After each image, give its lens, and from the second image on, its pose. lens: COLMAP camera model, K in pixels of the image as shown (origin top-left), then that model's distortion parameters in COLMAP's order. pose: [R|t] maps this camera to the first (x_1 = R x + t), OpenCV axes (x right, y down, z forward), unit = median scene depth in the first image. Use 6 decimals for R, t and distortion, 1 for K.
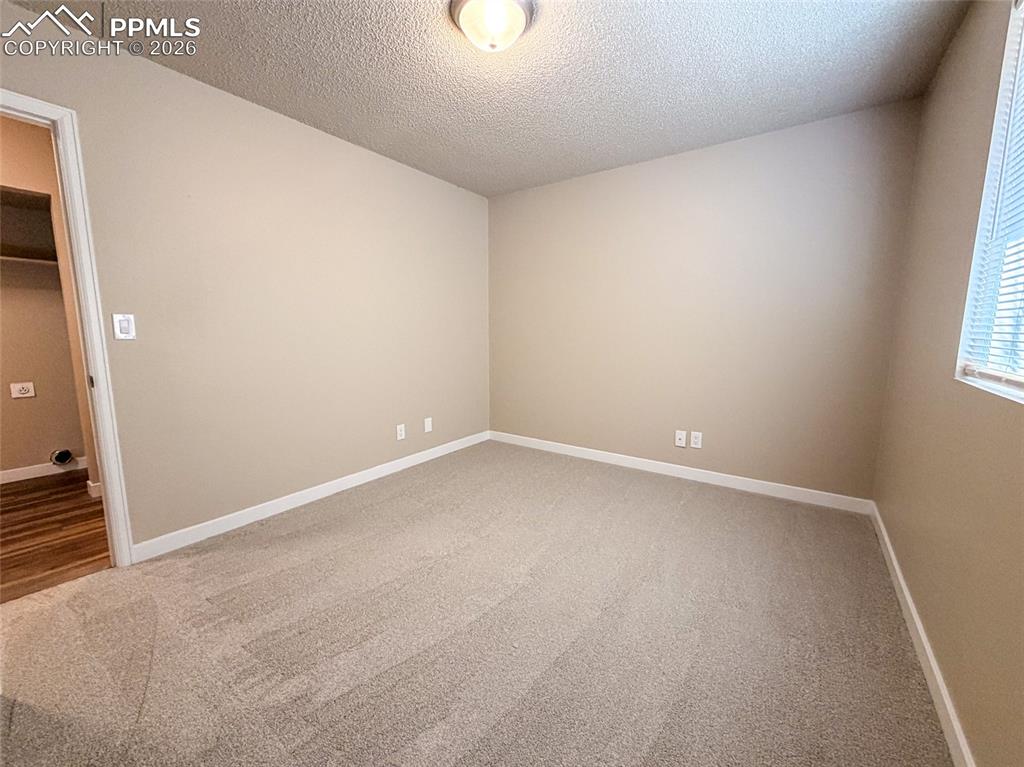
lens RADIAL K [[408.7, 0, 509.6], [0, 408.7, 384.5], [0, 0, 1]] dist [0.000648, 0.000069]
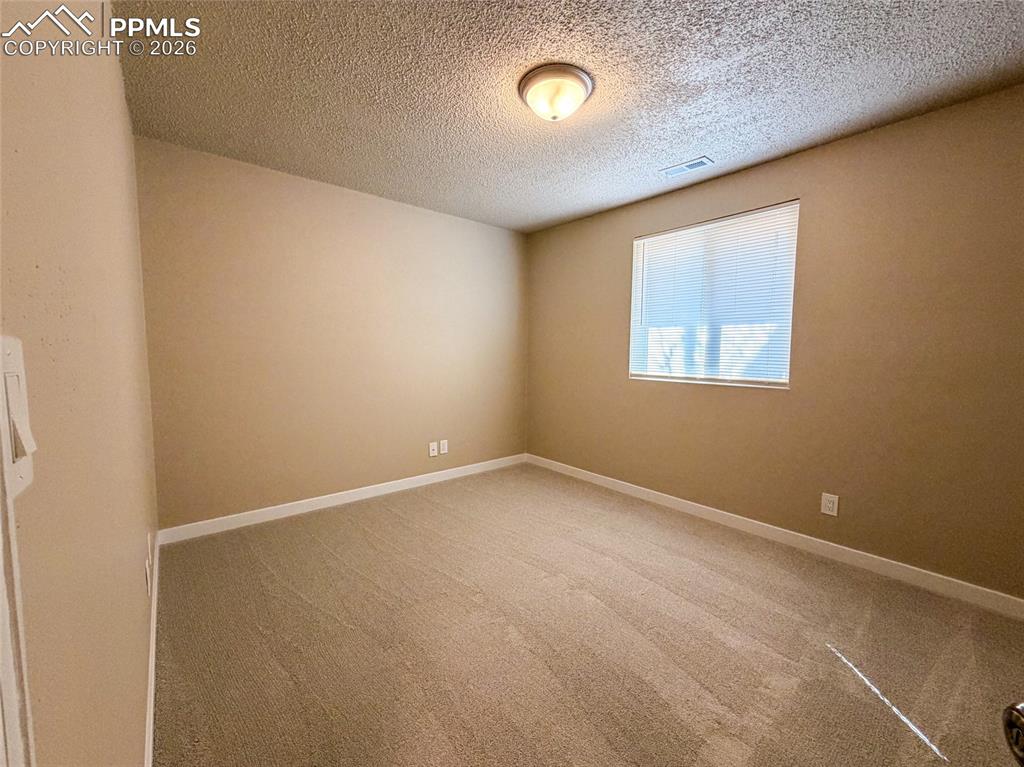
lens RADIAL K [[408.7, 0, 509.6], [0, 408.7, 384.5], [0, 0, 1]] dist [0.000648, 0.000069]
pose [[0.238257, -0.074253, 0.968360, -0.776048], [0.123676, 0.991275, 0.045581, -0.093784], [-0.963295, 0.108903, 0.245361, 0.573878]]
